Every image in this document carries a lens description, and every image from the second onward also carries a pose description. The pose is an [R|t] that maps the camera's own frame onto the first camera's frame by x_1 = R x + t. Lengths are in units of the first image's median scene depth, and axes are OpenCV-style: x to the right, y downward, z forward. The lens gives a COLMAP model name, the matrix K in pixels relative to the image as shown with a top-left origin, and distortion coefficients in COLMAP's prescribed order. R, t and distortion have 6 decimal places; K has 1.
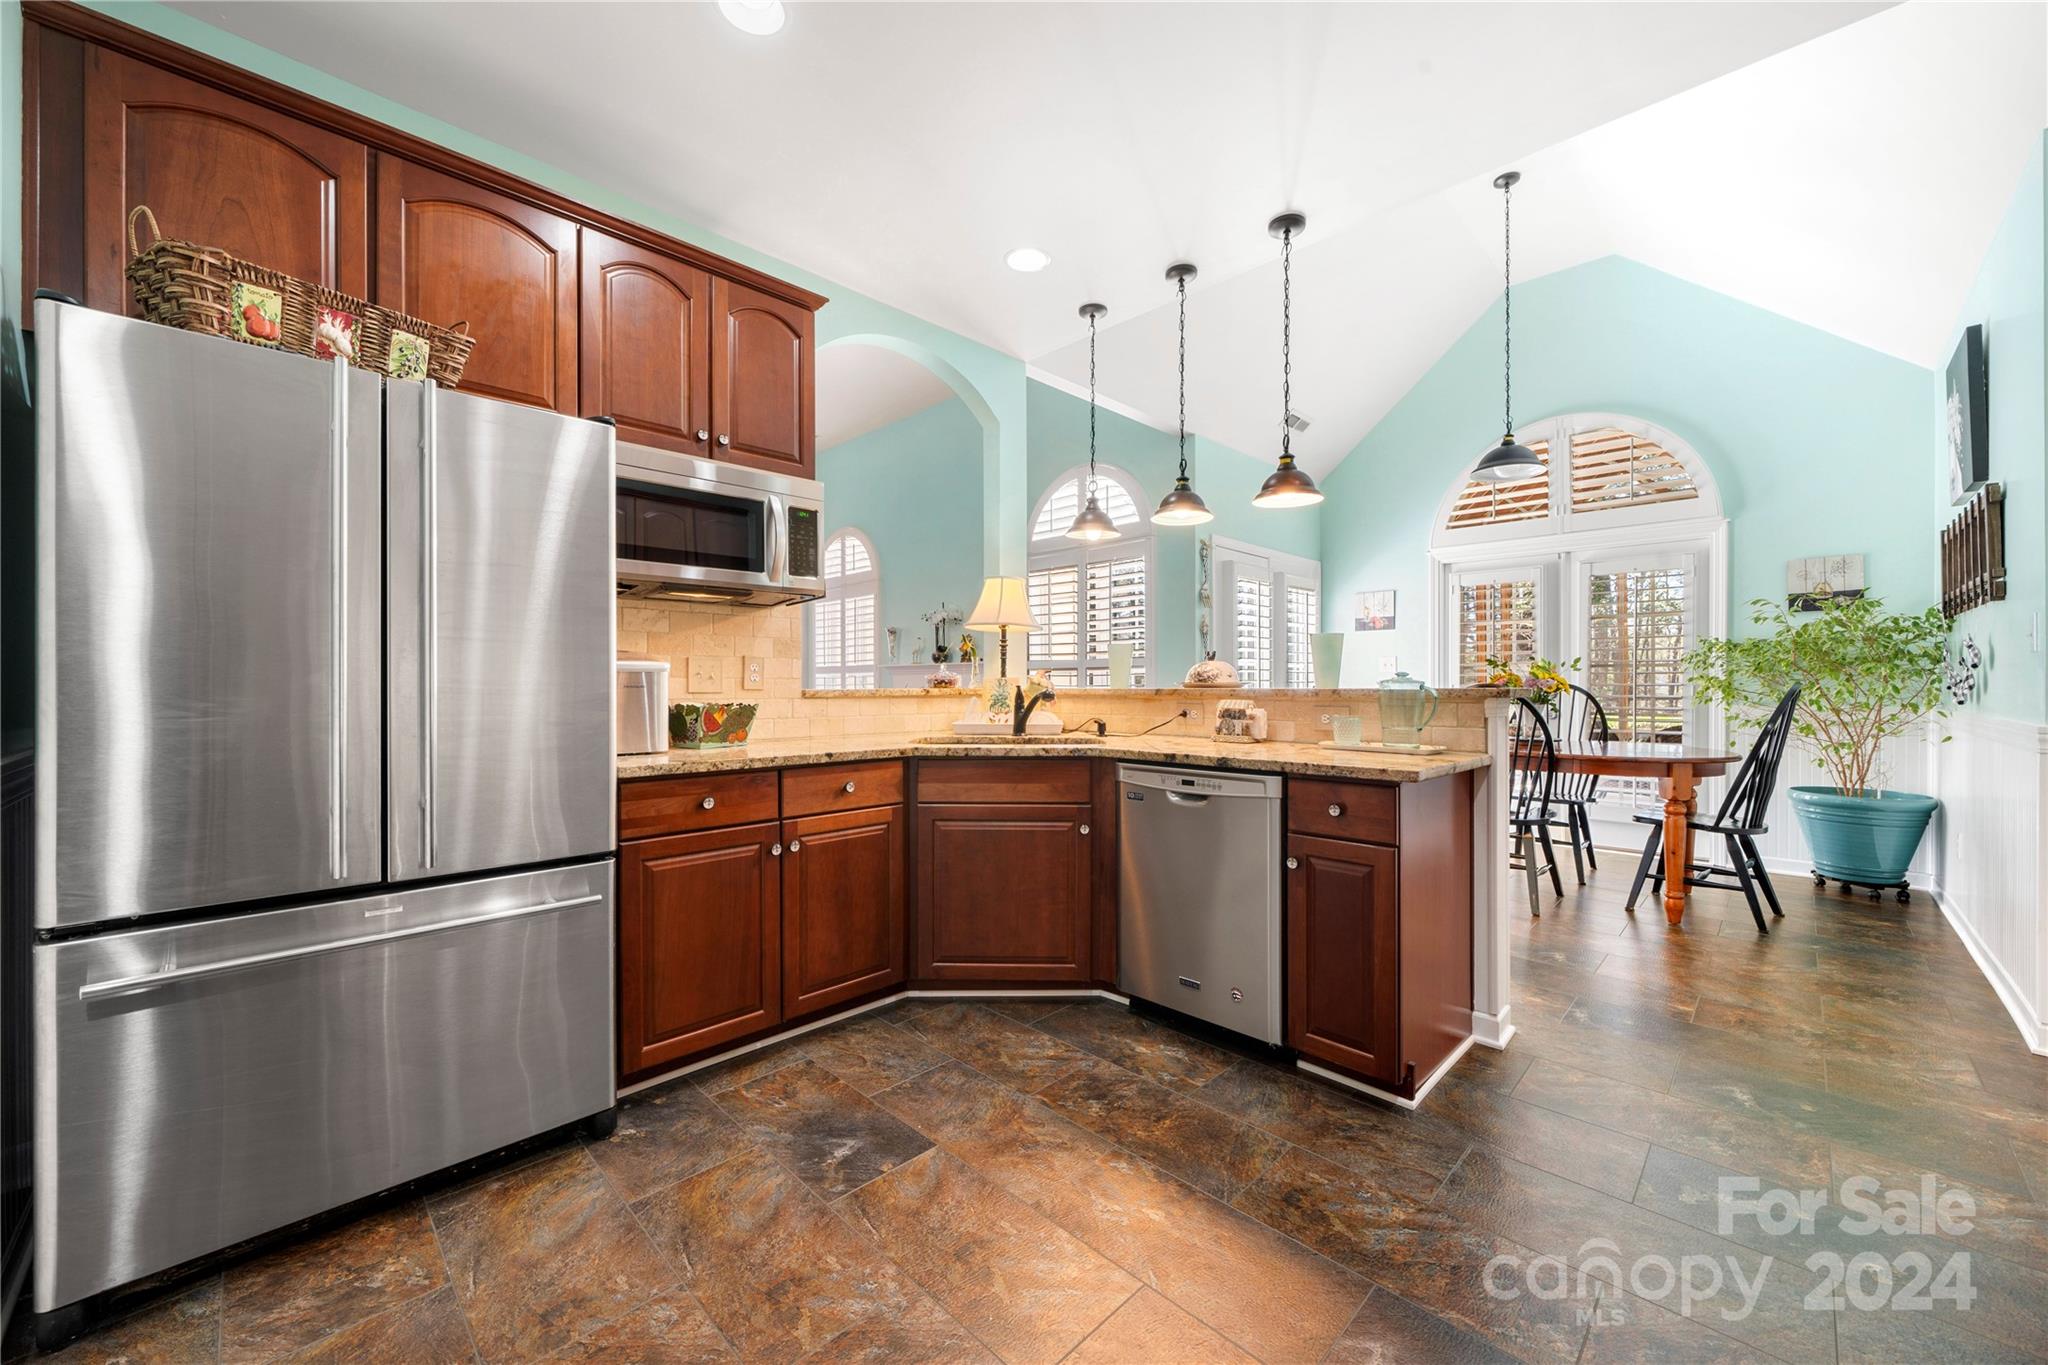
lens RADIAL K [[779.2, 0, 1024.0], [0, 779.2, 682.5], [0, 0, 1]] dist [-0.001146, 0.000020]
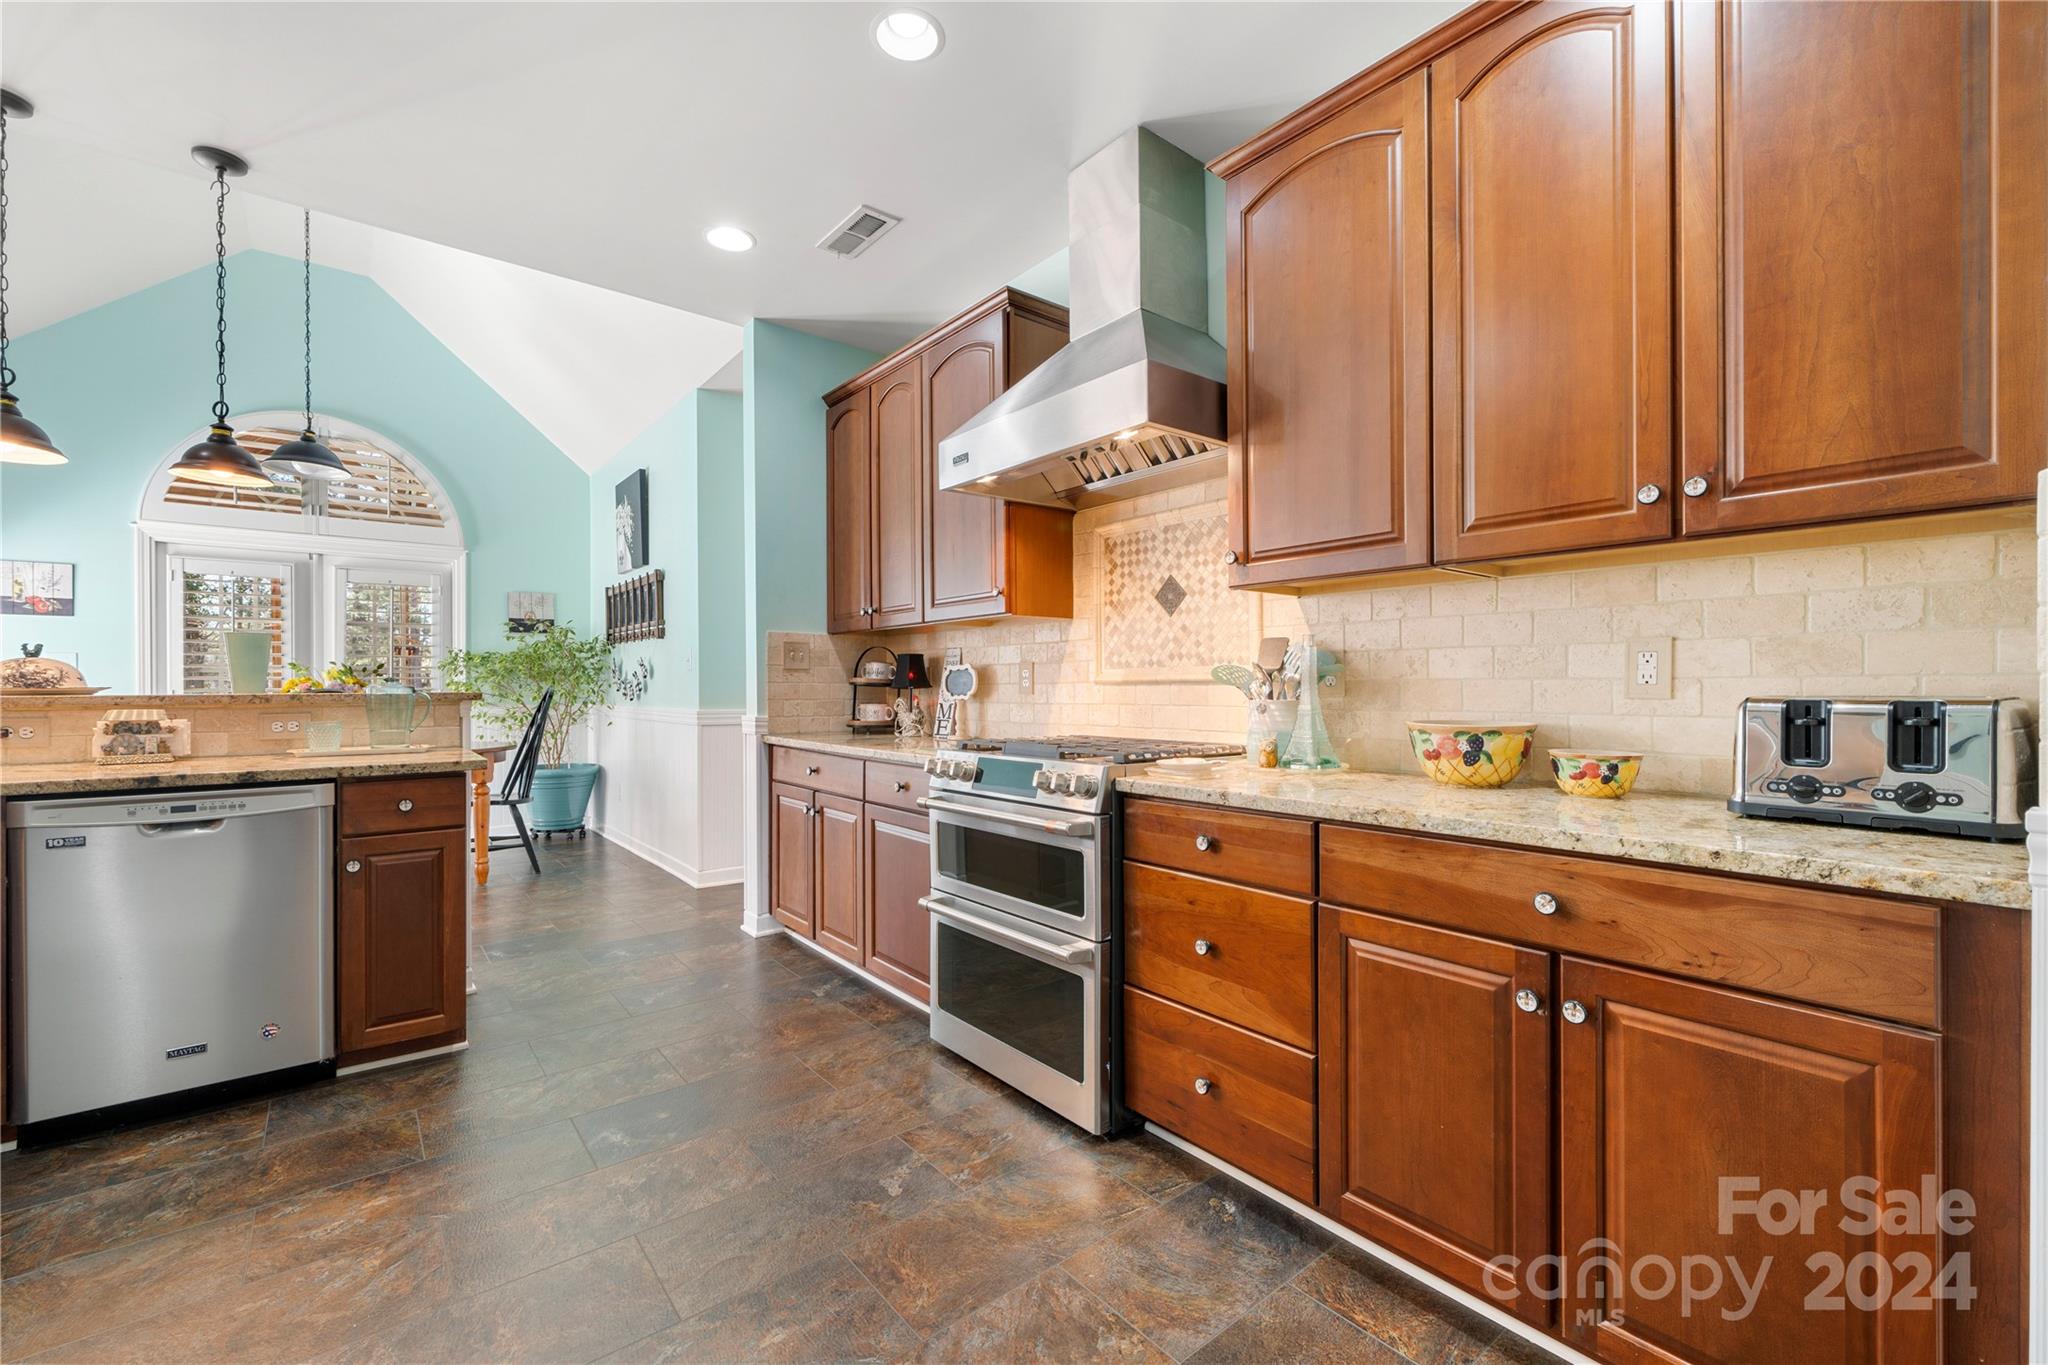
lens RADIAL K [[839.0, 0, 1024.0], [0, 839.0, 682.5], [0, 0, 1]] dist [0.000090, 0.000063]
pose [[0.107049, 0.004140, 0.994245, -0.461985], [0.002048, 0.999988, -0.004384, 0.000227], [-0.994252, 0.002505, 0.107039, 0.014675]]
